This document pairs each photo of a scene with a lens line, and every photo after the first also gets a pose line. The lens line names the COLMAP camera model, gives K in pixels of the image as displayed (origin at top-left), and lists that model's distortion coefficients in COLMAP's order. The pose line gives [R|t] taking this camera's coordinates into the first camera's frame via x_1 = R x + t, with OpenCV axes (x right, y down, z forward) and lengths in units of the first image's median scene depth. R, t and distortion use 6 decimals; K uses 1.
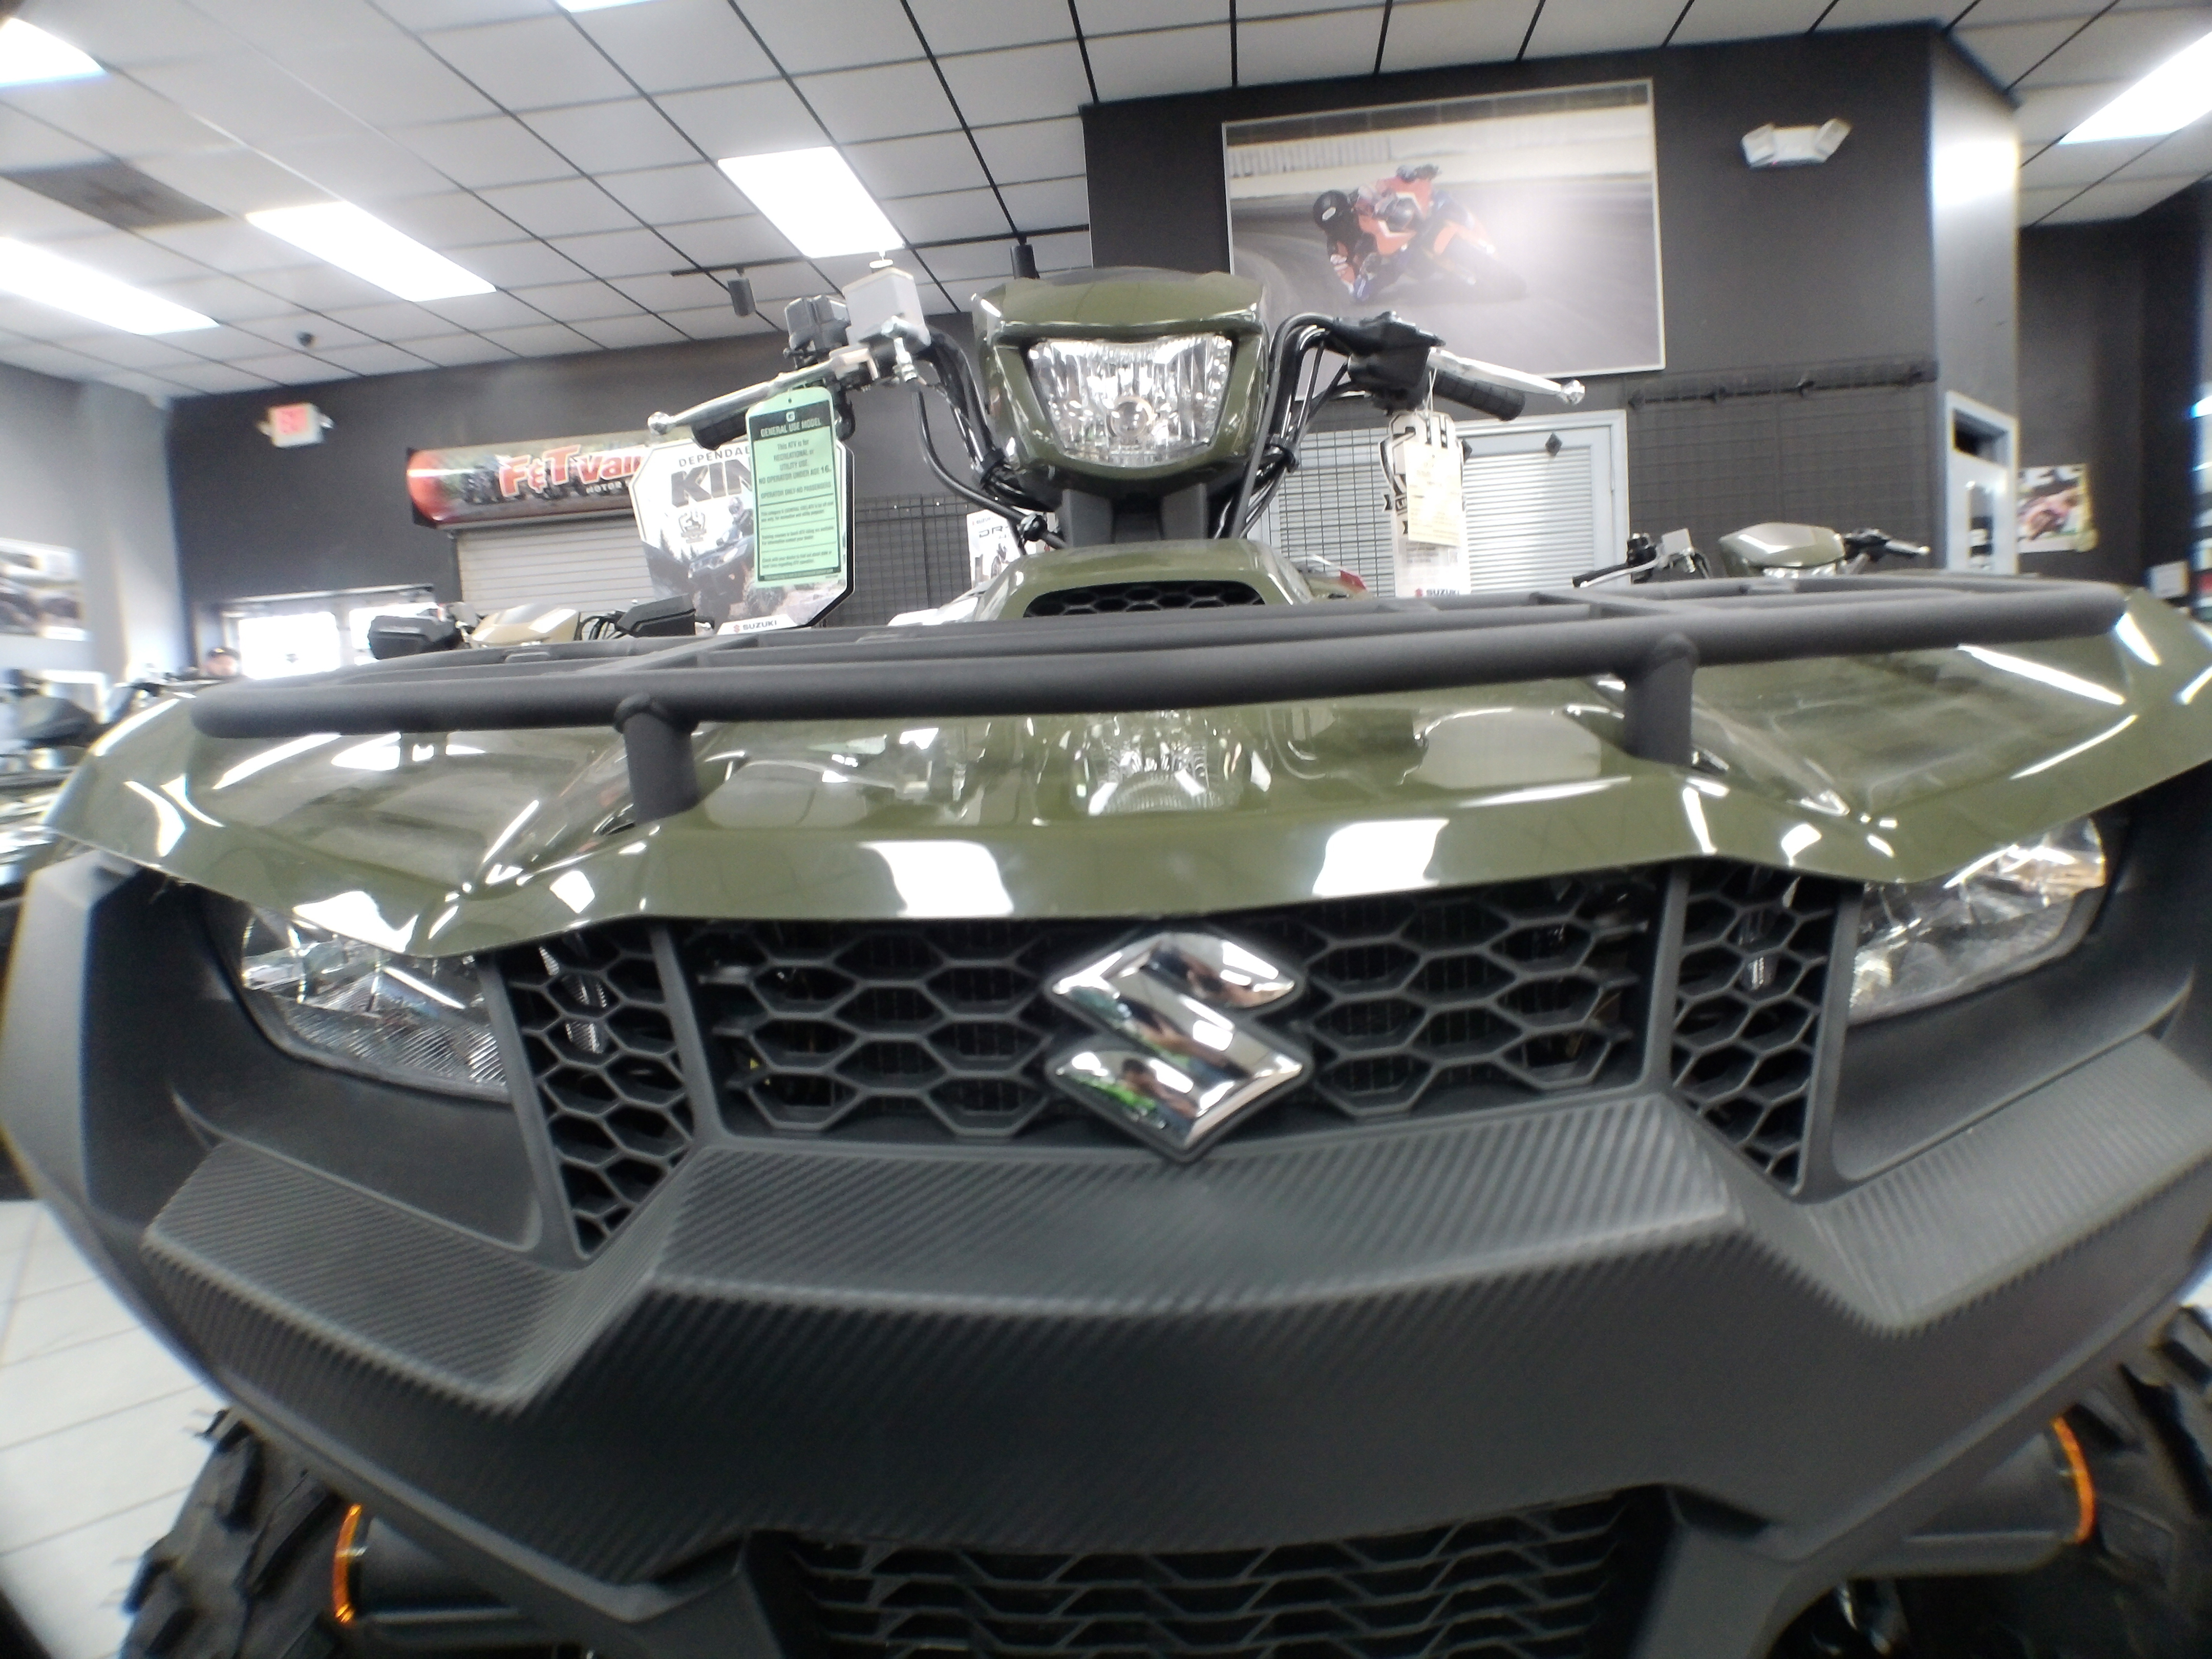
lens RADIAL K [[1253.5, 0, 1132.2], [0, 1253.5, 834.0], [0, 0, 1]] dist [-0.038987, 0.000756]
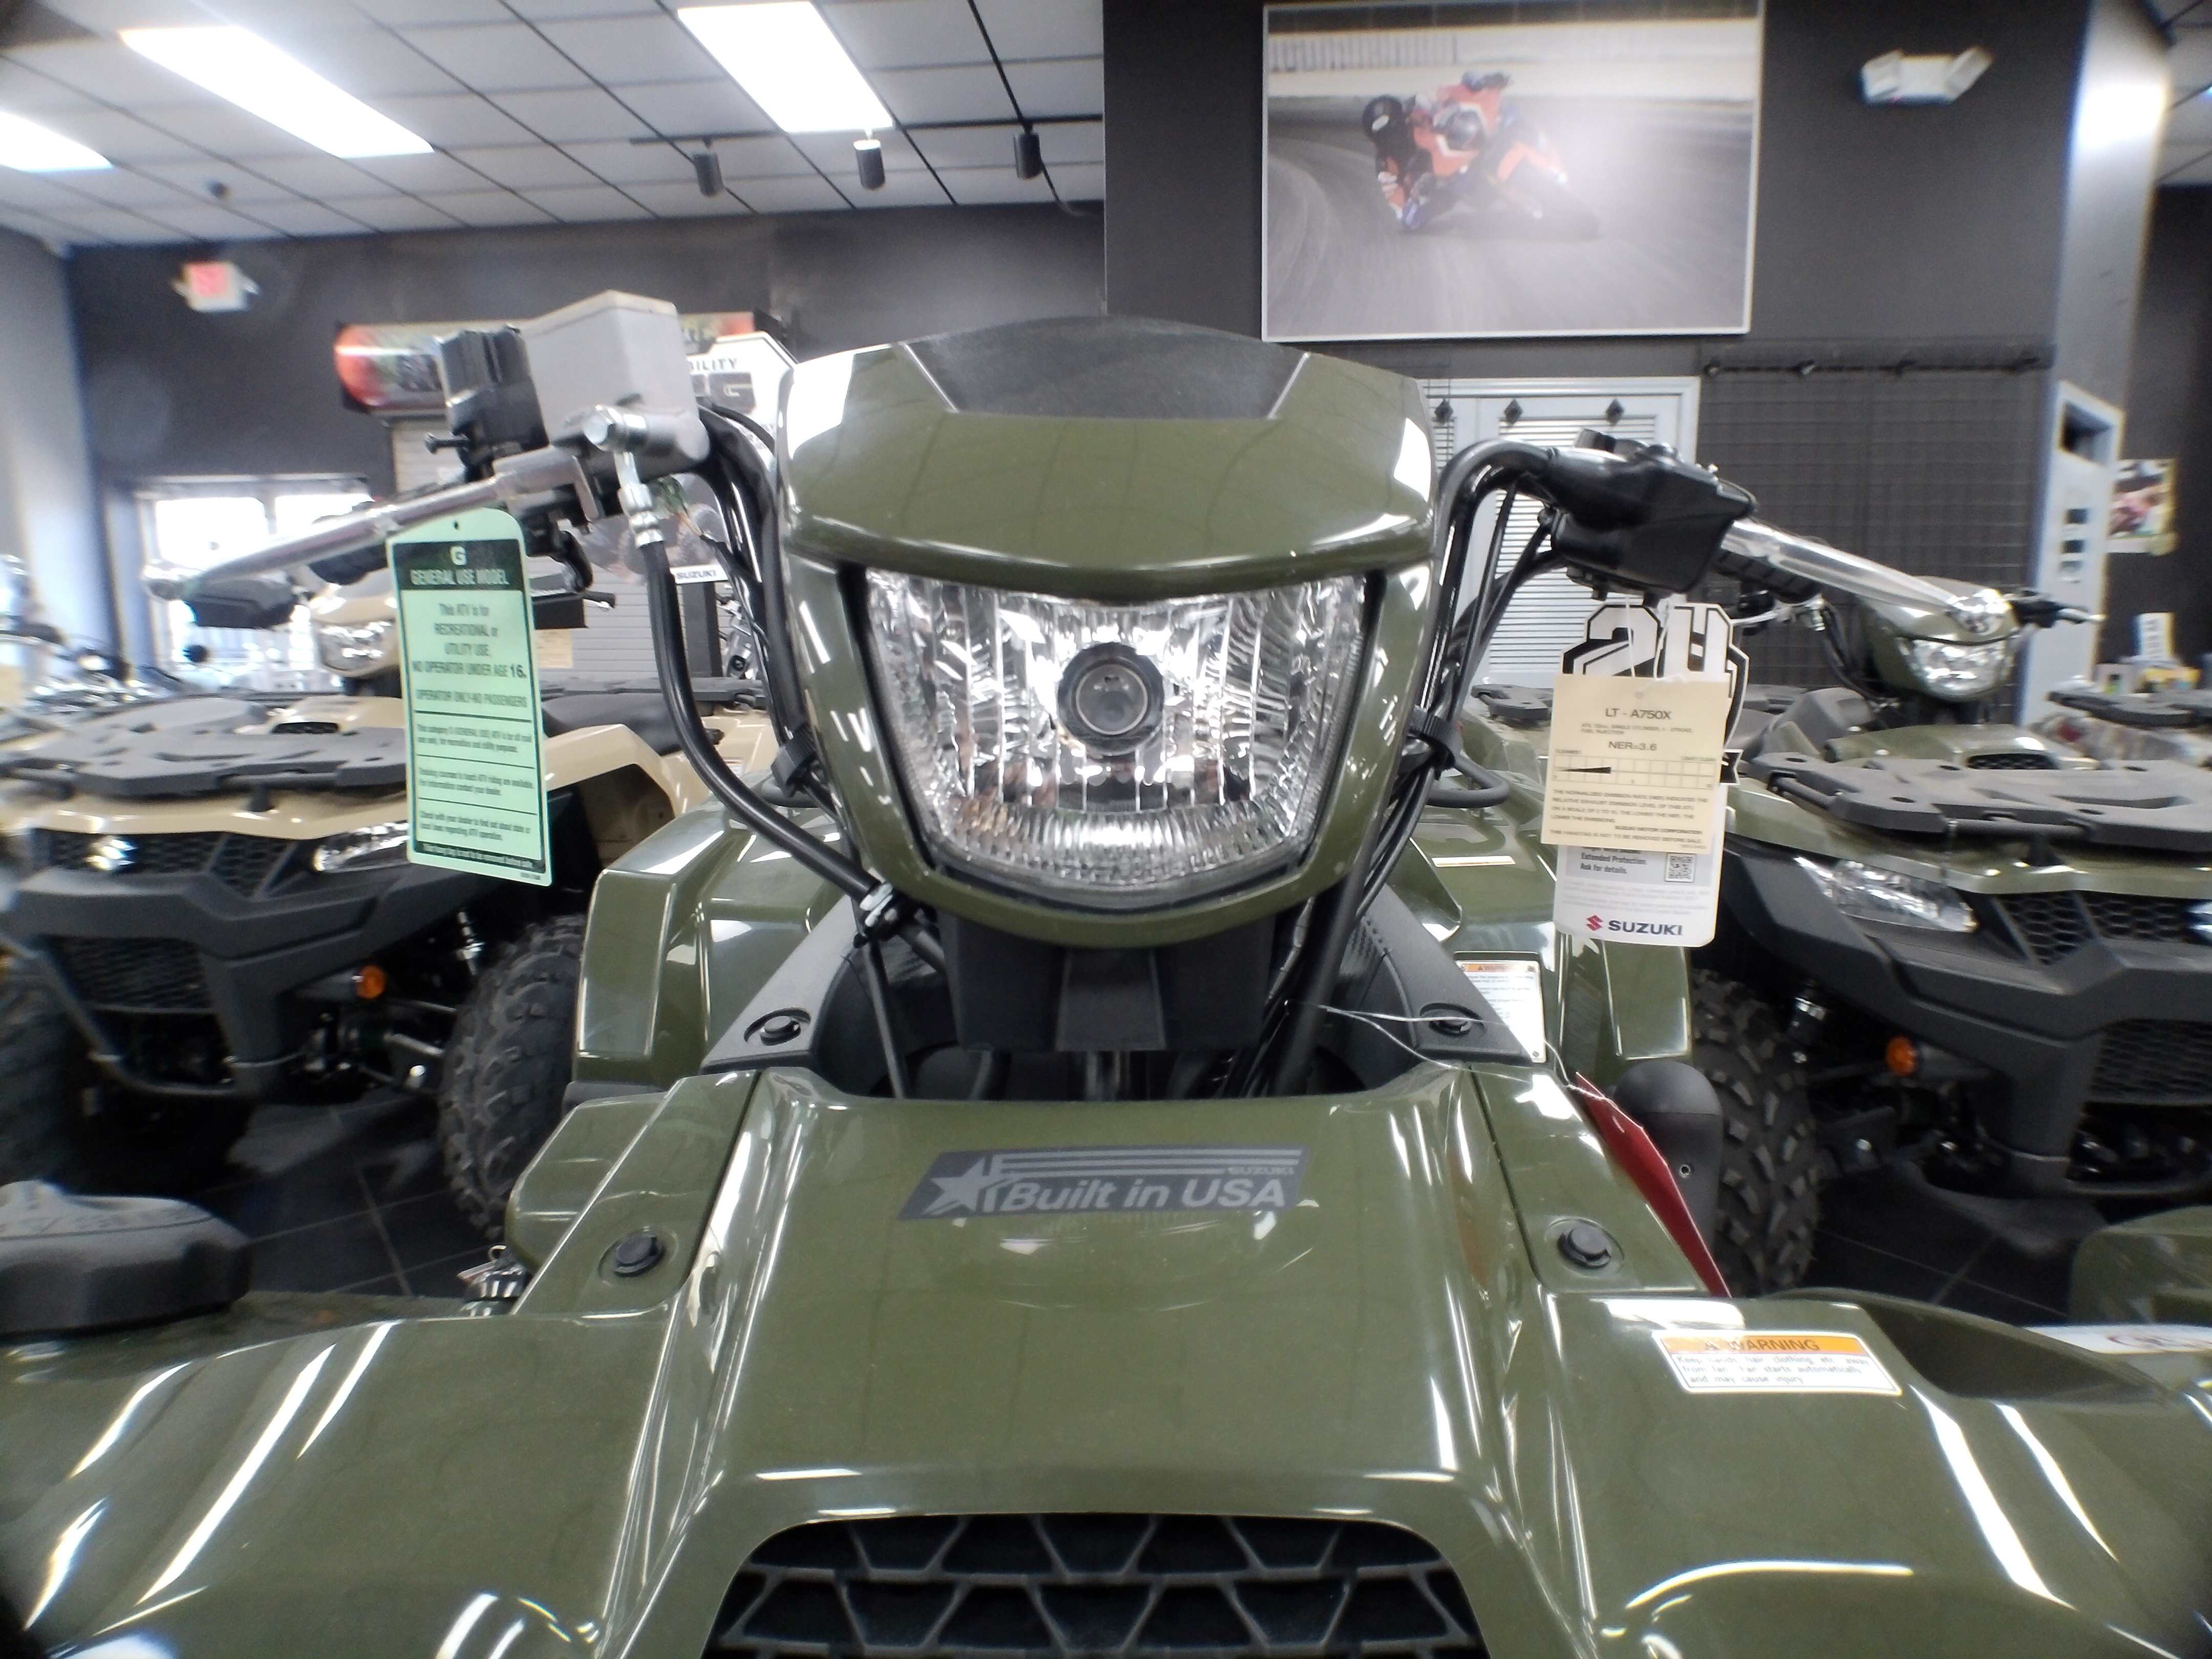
lens RADIAL K [[1233.2, 0, 1136.3], [0, 1233.2, 833.9], [0, 0, 1]] dist [-0.054244, 0.017828]
pose [[0.998214, 0.056397, 0.019684, 0.000008], [-0.057859, 0.994785, 0.083996, -0.067829], [-0.014844, -0.084985, 0.996272, 0.118945]]
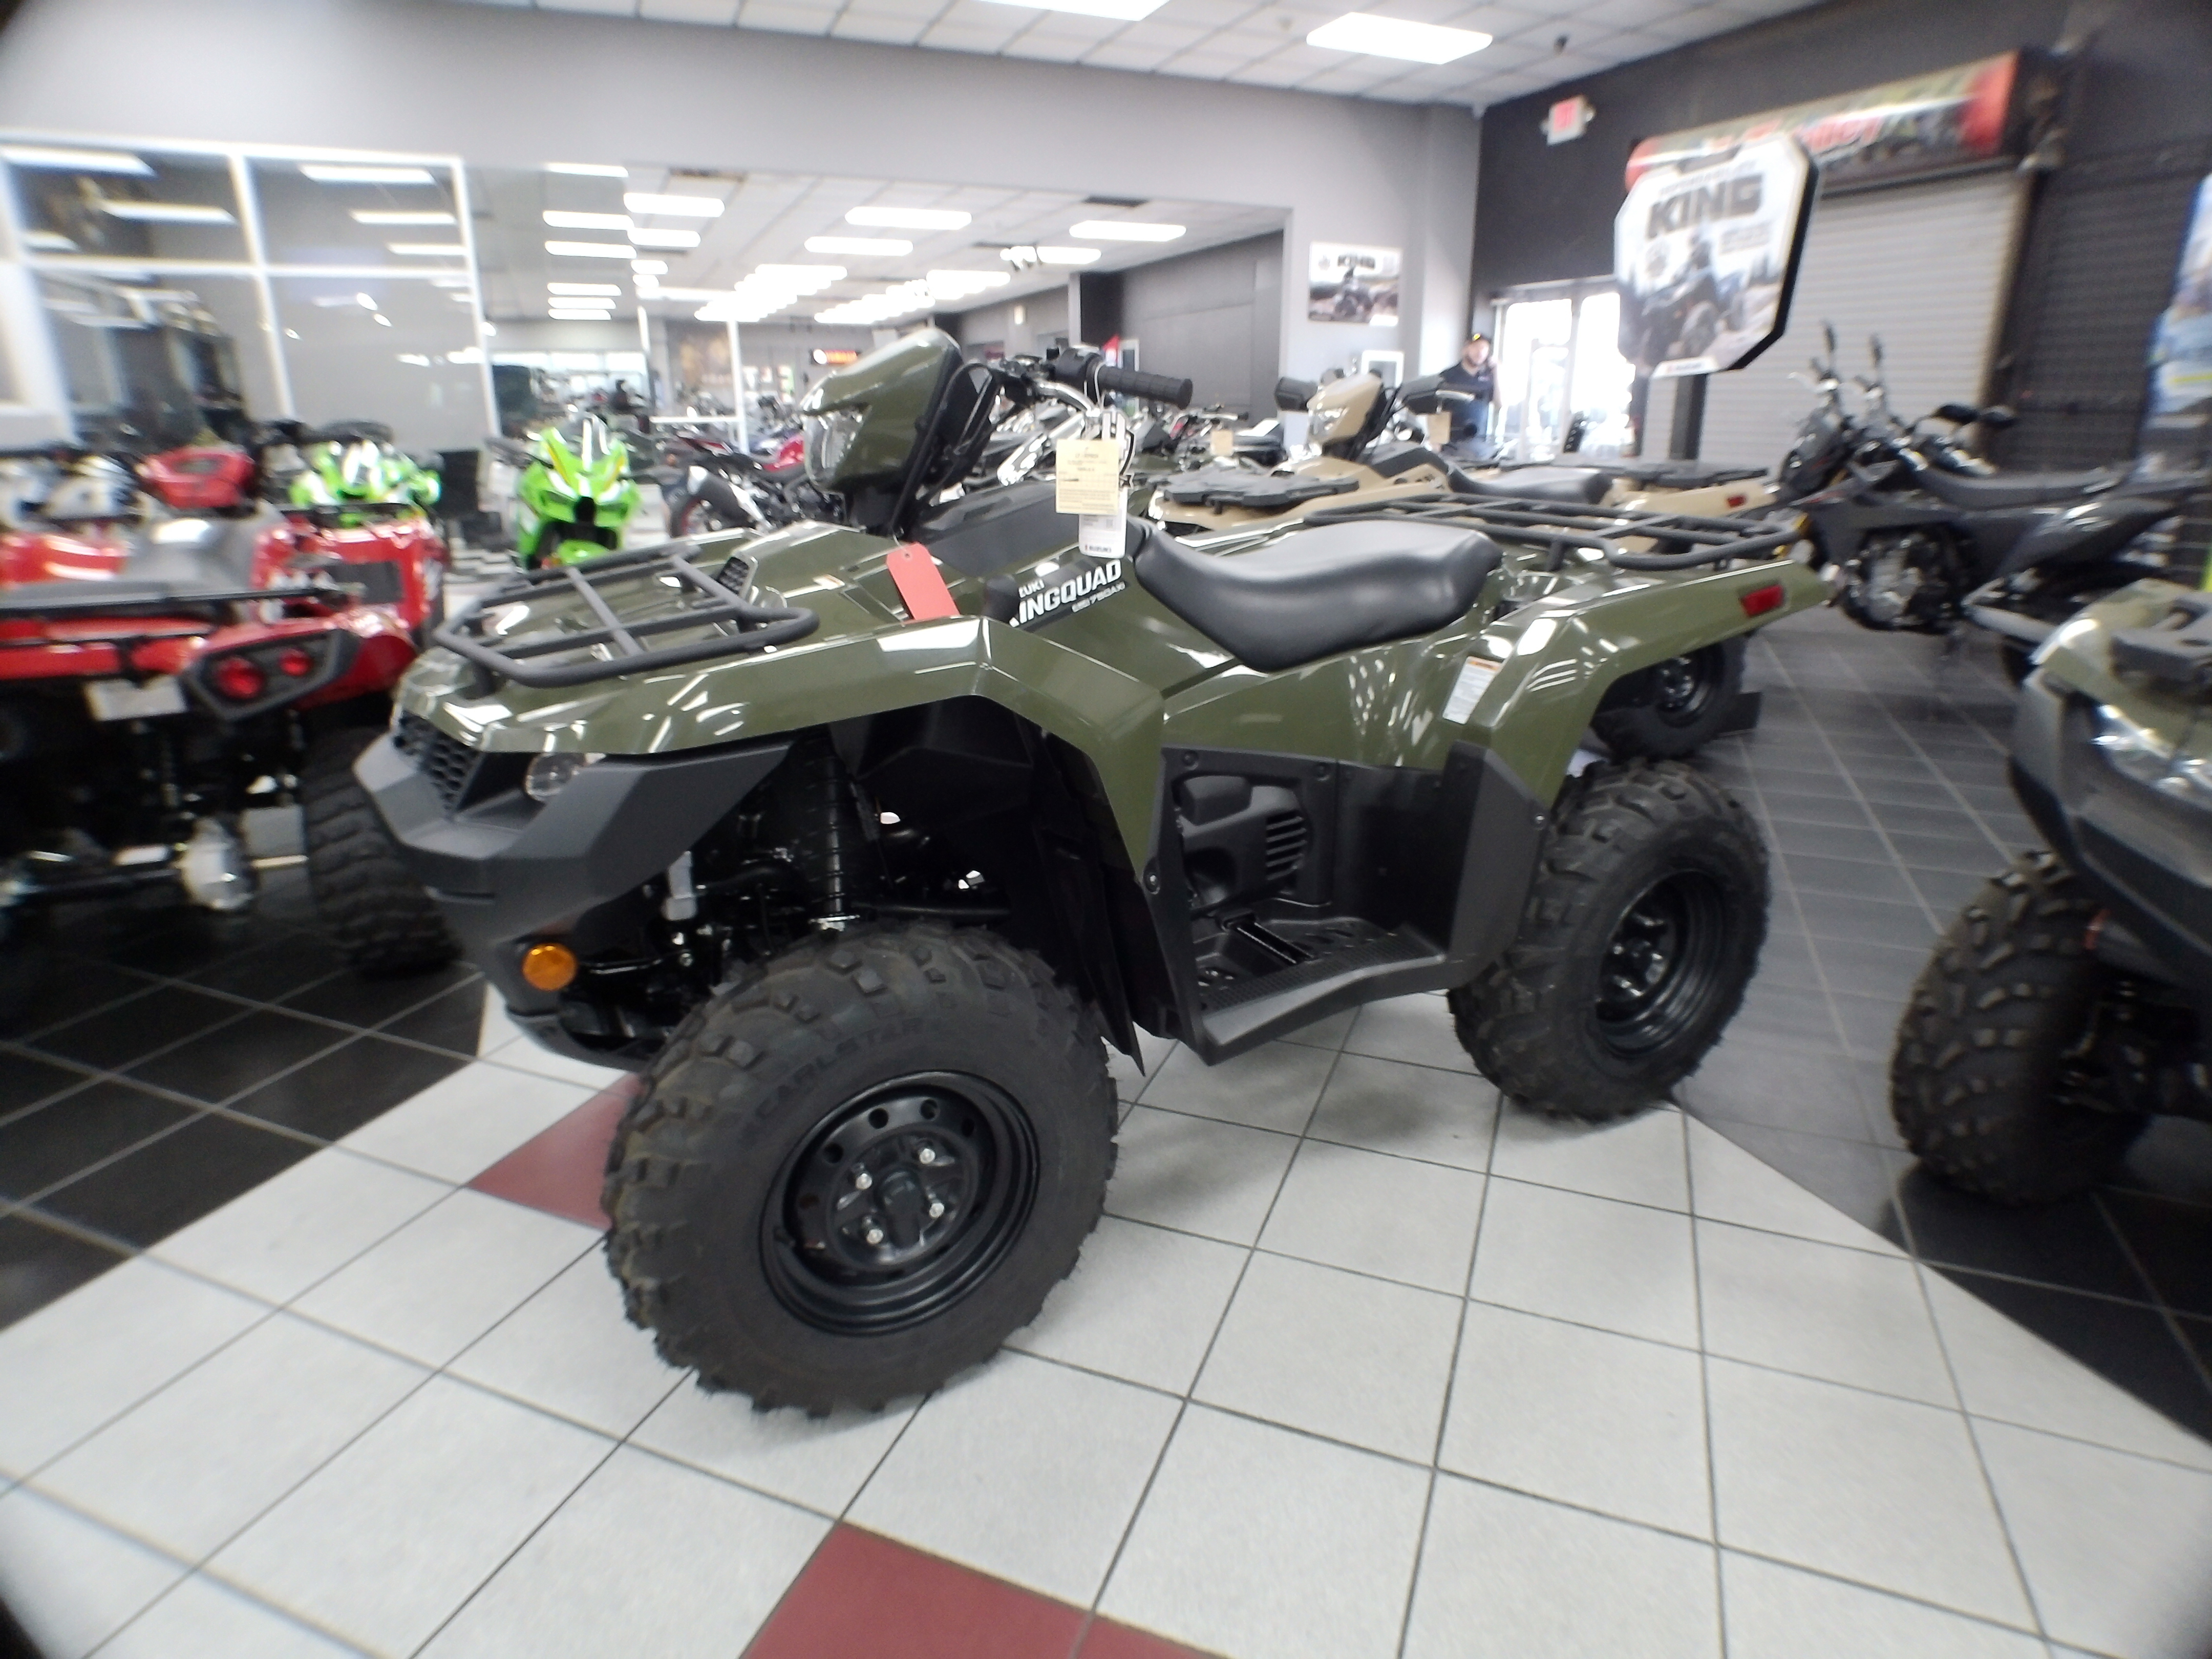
lens RADIAL K [[1278.0, 0, 1133.9], [0, 1278.0, 843.7], [0, 0, 1]] dist [-0.051515, 0.015368]
pose [[0.490024, 0.333588, -0.805354, 0.365724], [-0.094599, 0.938774, 0.331293, -0.088880], [0.866560, -0.086155, 0.491579, 0.082736]]
